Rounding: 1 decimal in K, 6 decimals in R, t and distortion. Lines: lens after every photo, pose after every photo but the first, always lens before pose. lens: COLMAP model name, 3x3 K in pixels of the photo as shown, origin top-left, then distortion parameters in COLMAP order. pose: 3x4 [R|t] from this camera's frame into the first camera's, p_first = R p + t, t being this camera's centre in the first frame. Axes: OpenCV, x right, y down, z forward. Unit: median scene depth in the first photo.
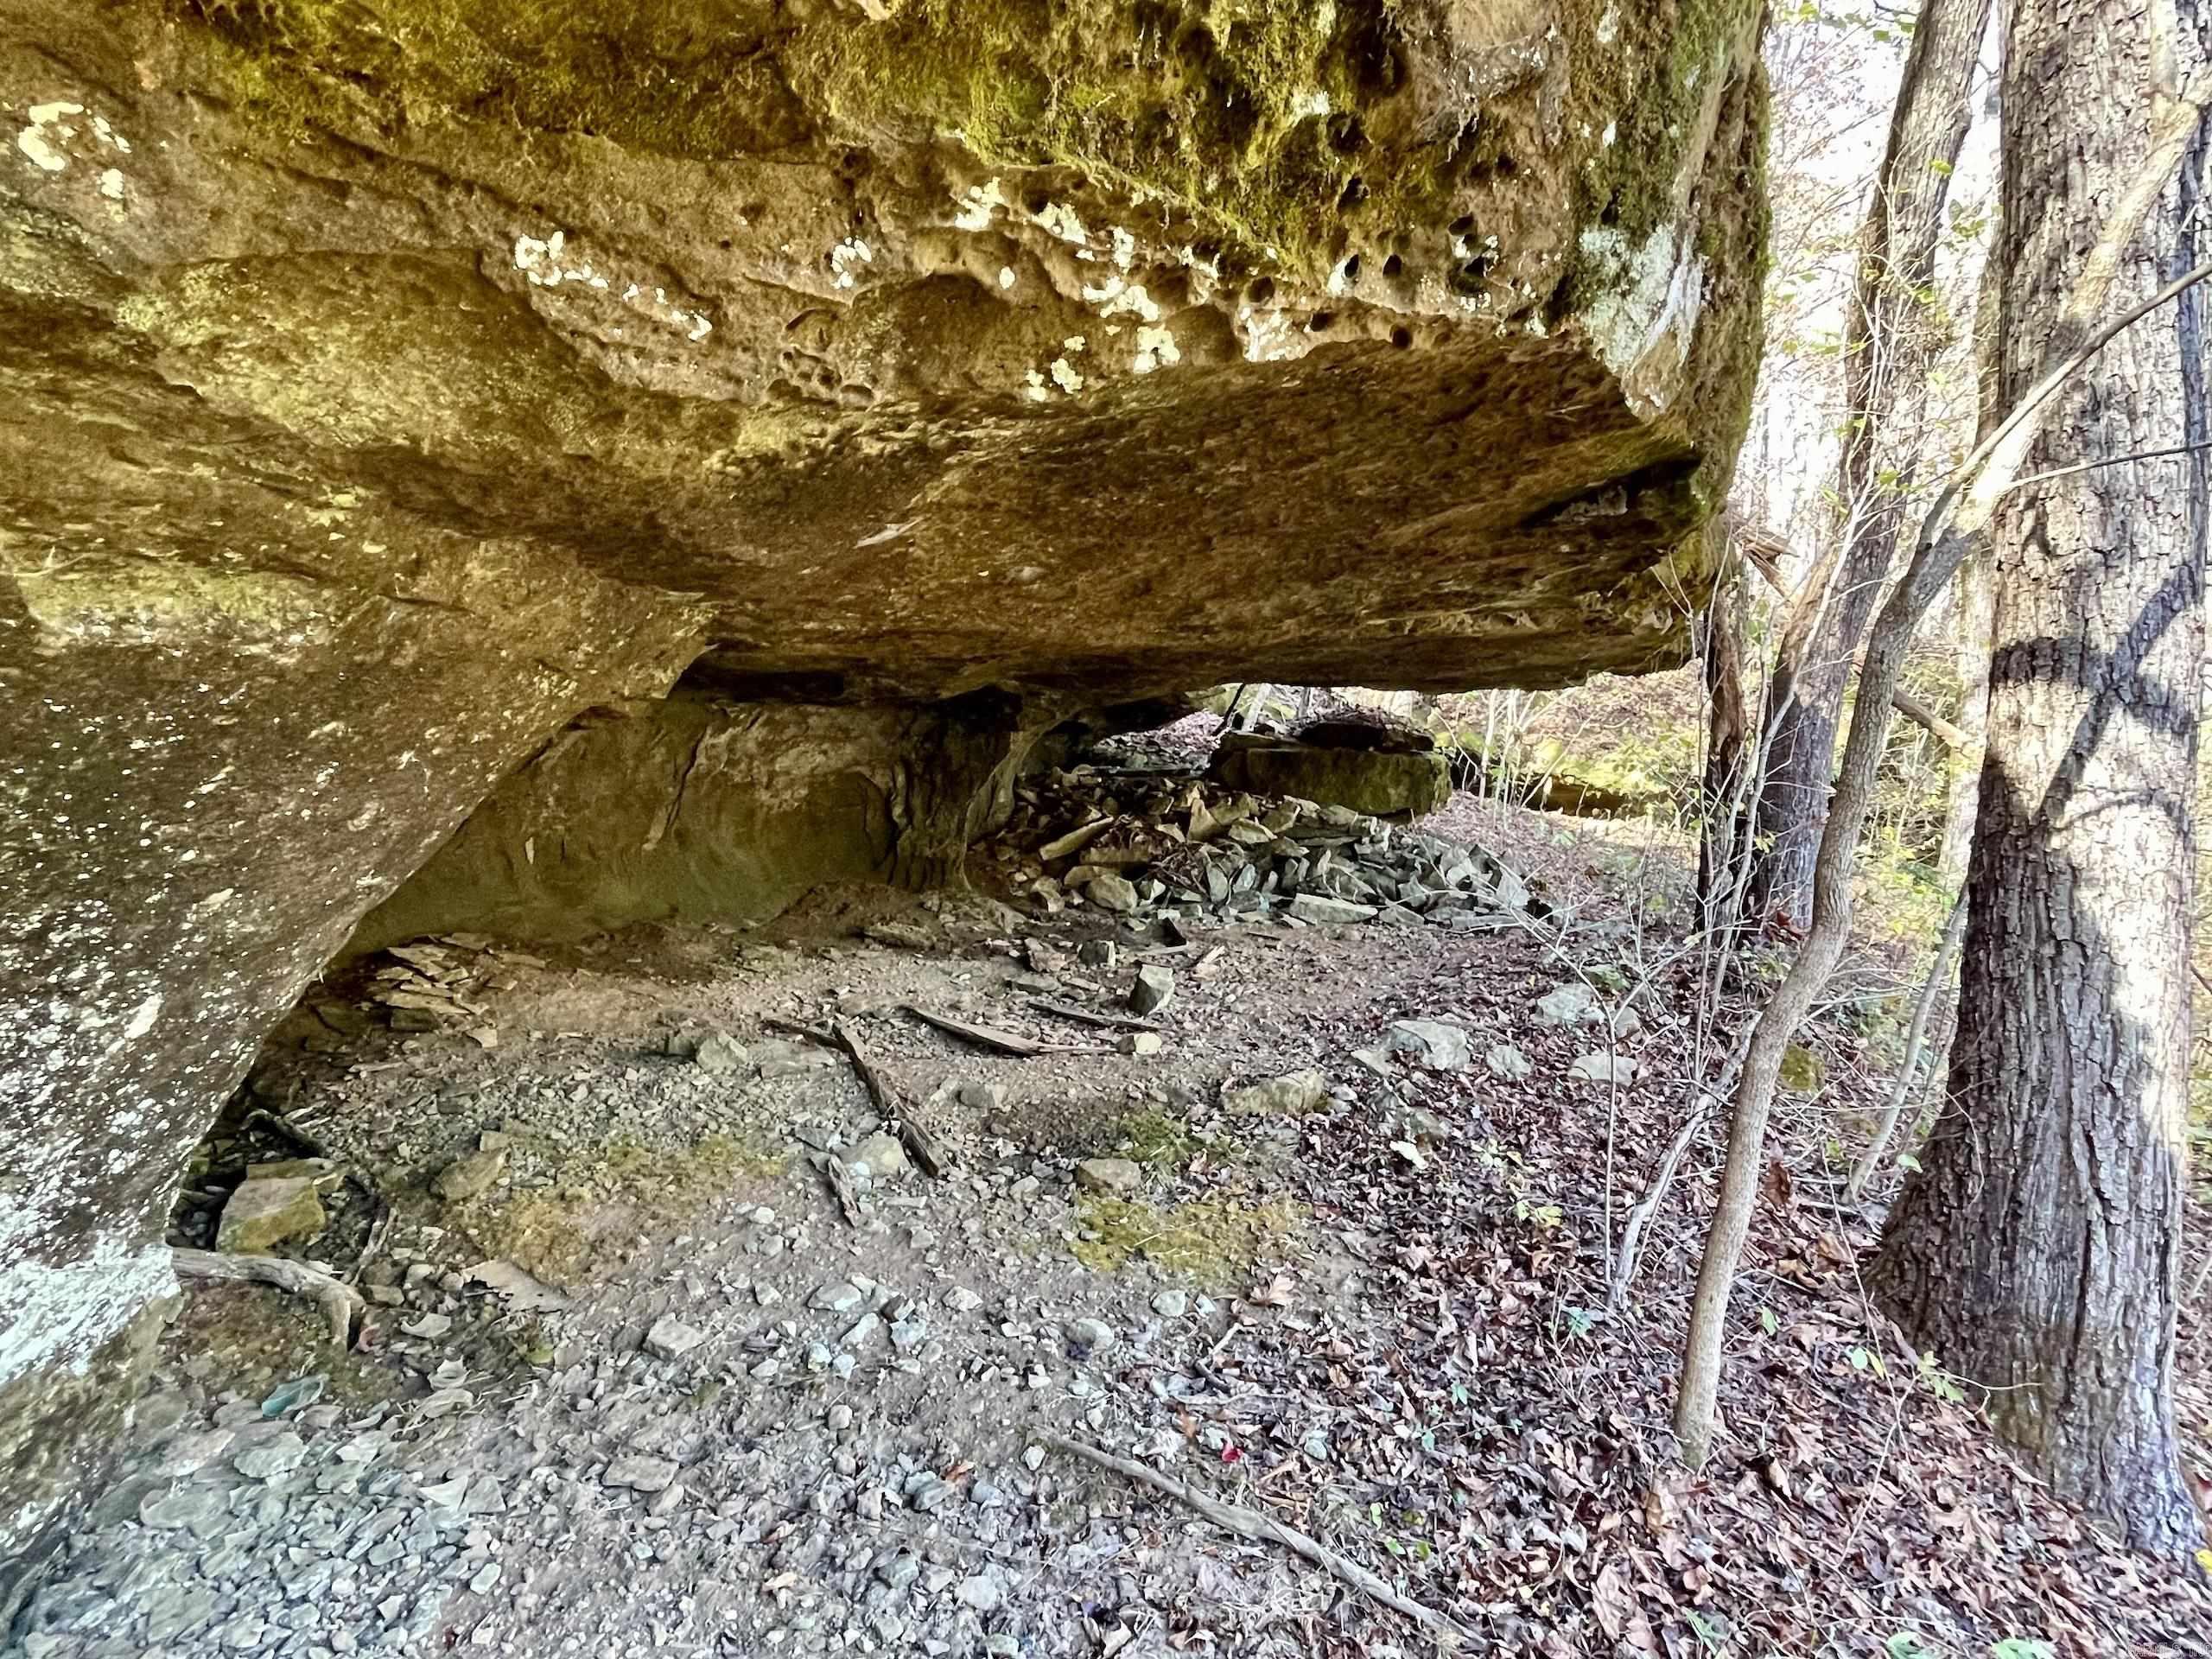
lens RADIAL K [[1163.3, 0, 1098.0], [0, 1163.3, 829.0], [0, 0, 1]] dist [-0.001003, -0.000244]
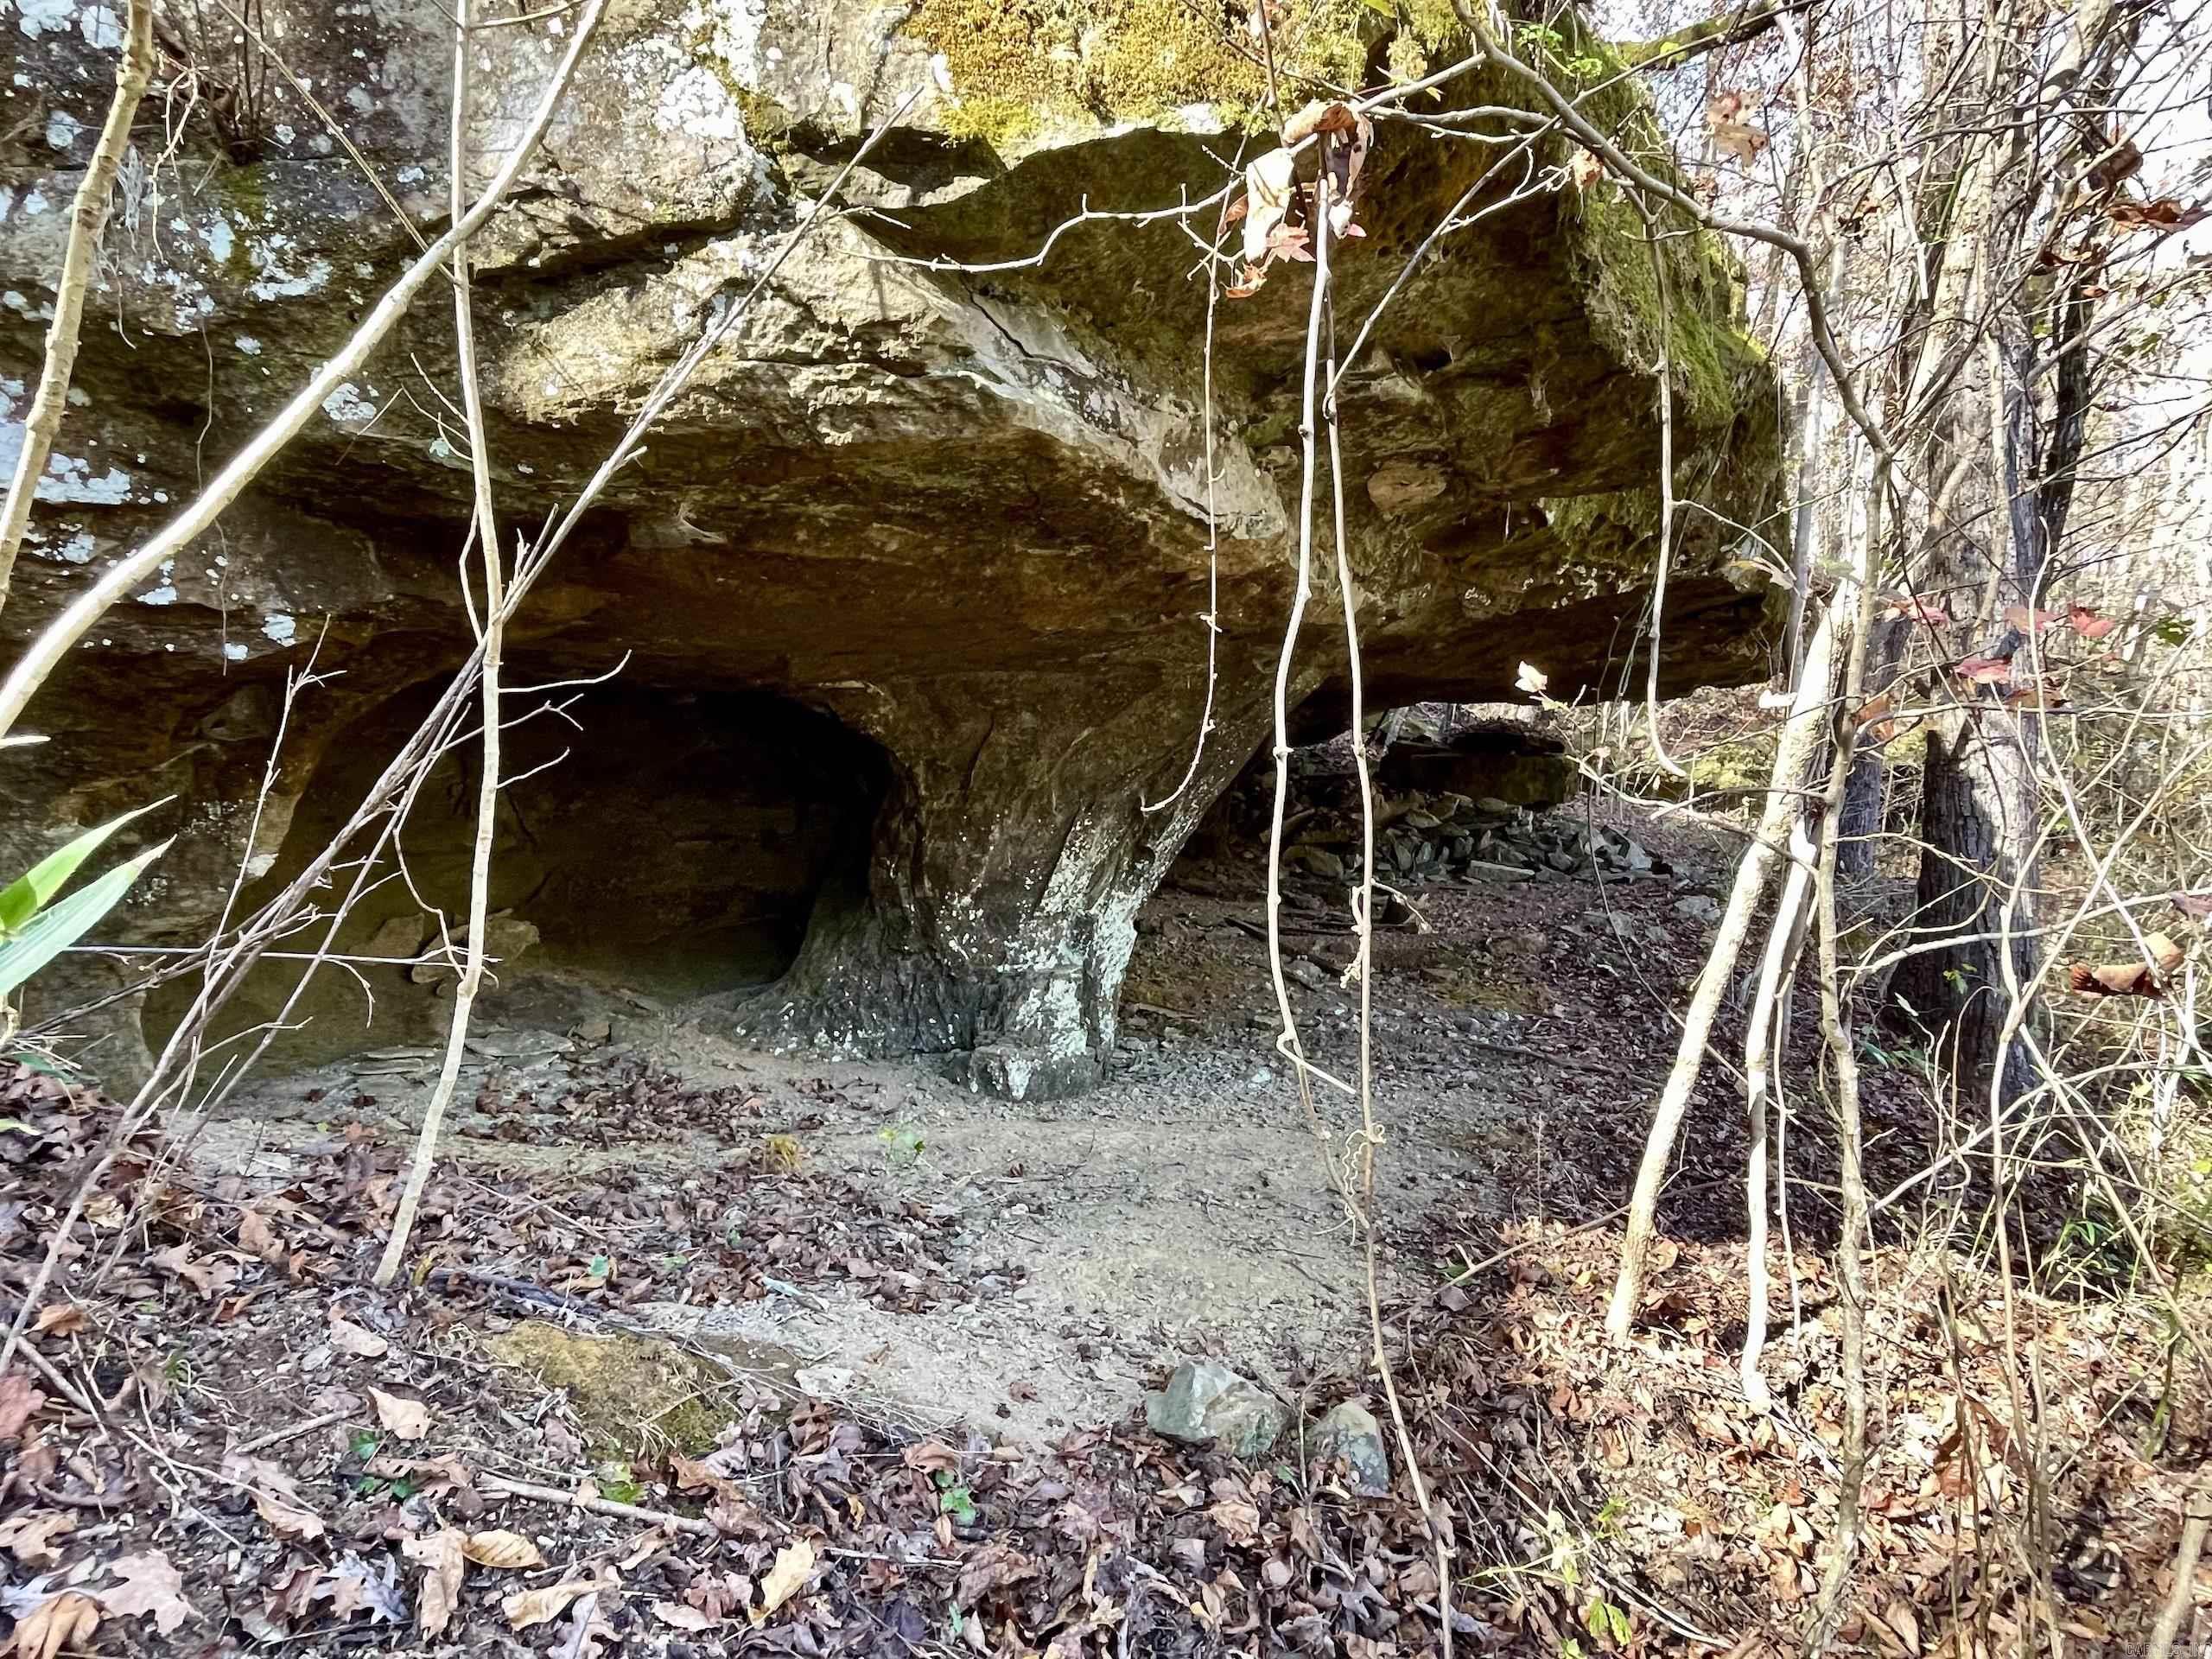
lens RADIAL K [[1163.3, 0, 1114.3], [0, 1163.3, 827.9], [0, 0, 1]] dist [-0.001003, -0.000244]
pose [[0.998325, -0.020447, -0.054130, -0.152173], [0.019130, 0.999511, -0.024722, 0.042029], [0.054609, 0.023645, 0.998228, -0.316379]]
